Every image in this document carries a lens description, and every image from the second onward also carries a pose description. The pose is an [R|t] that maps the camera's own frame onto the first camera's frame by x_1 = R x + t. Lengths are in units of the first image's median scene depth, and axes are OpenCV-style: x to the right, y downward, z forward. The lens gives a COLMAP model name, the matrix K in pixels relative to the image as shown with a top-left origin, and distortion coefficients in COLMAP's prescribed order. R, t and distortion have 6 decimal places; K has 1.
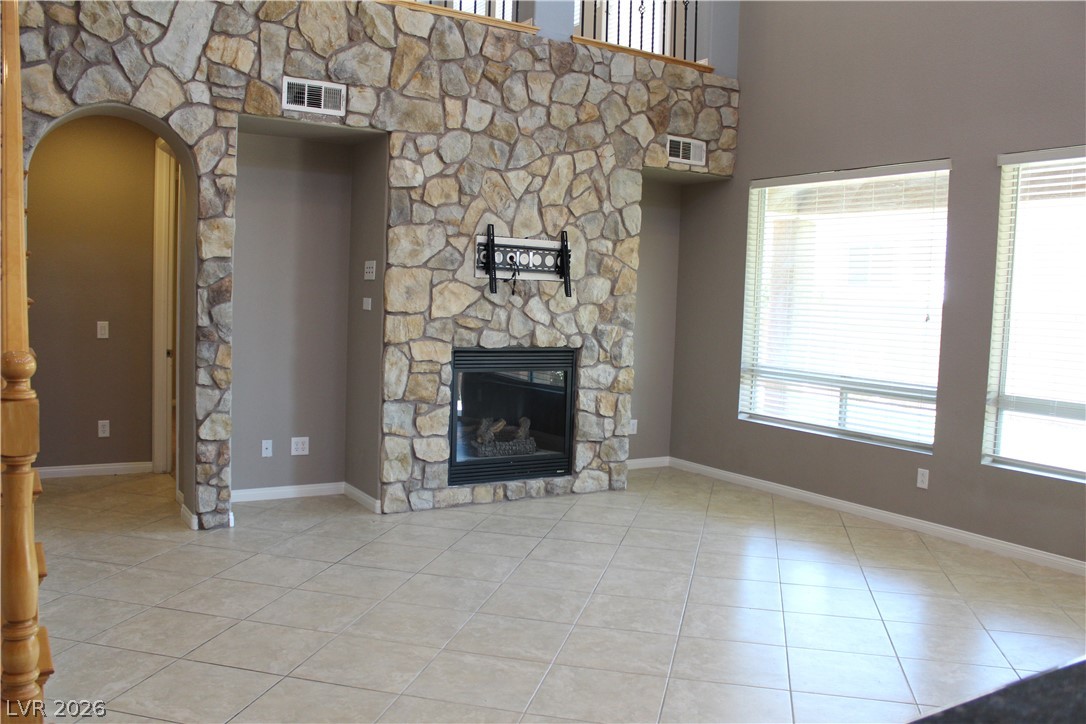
lens RADIAL K [[911.2, 0, 542.4], [0, 911.2, 355.1], [0, 0, 1]] dist [-0.176941, 0.163873]
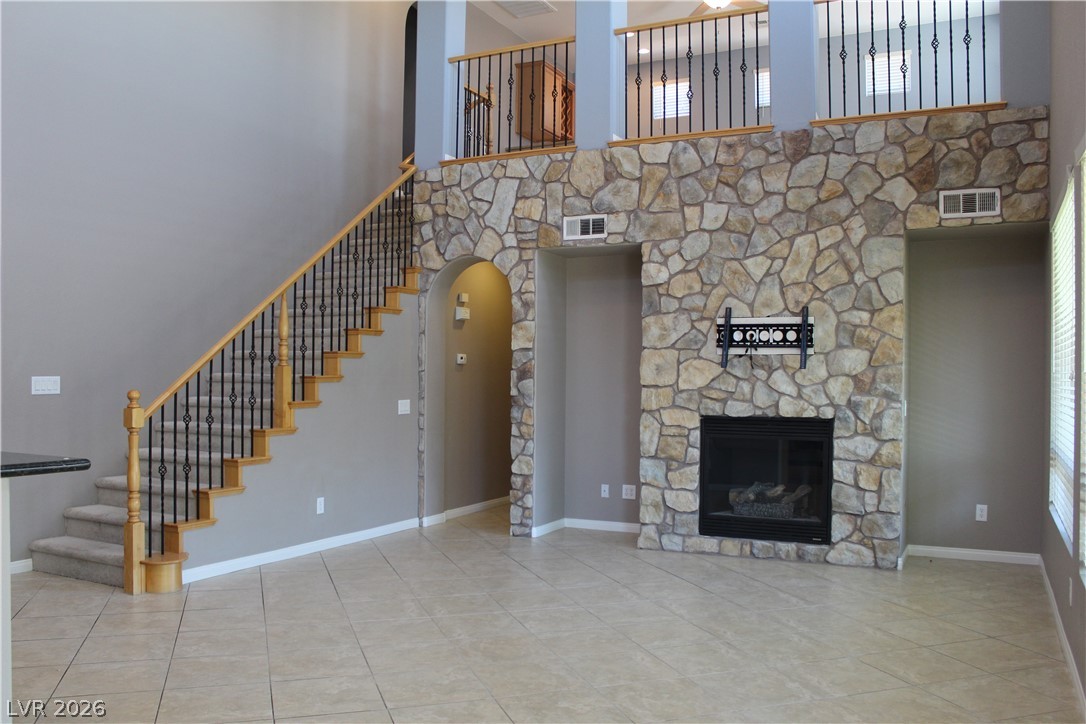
lens RADIAL K [[911.2, 0, 542.4], [0, 911.2, 355.1], [0, 0, 1]] dist [-0.176941, 0.163873]
pose [[0.514636, -0.049950, -0.855952, 0.812235], [-0.046523, 0.995204, -0.086048, 0.024800], [0.856145, 0.084104, 0.509844, 0.229925]]
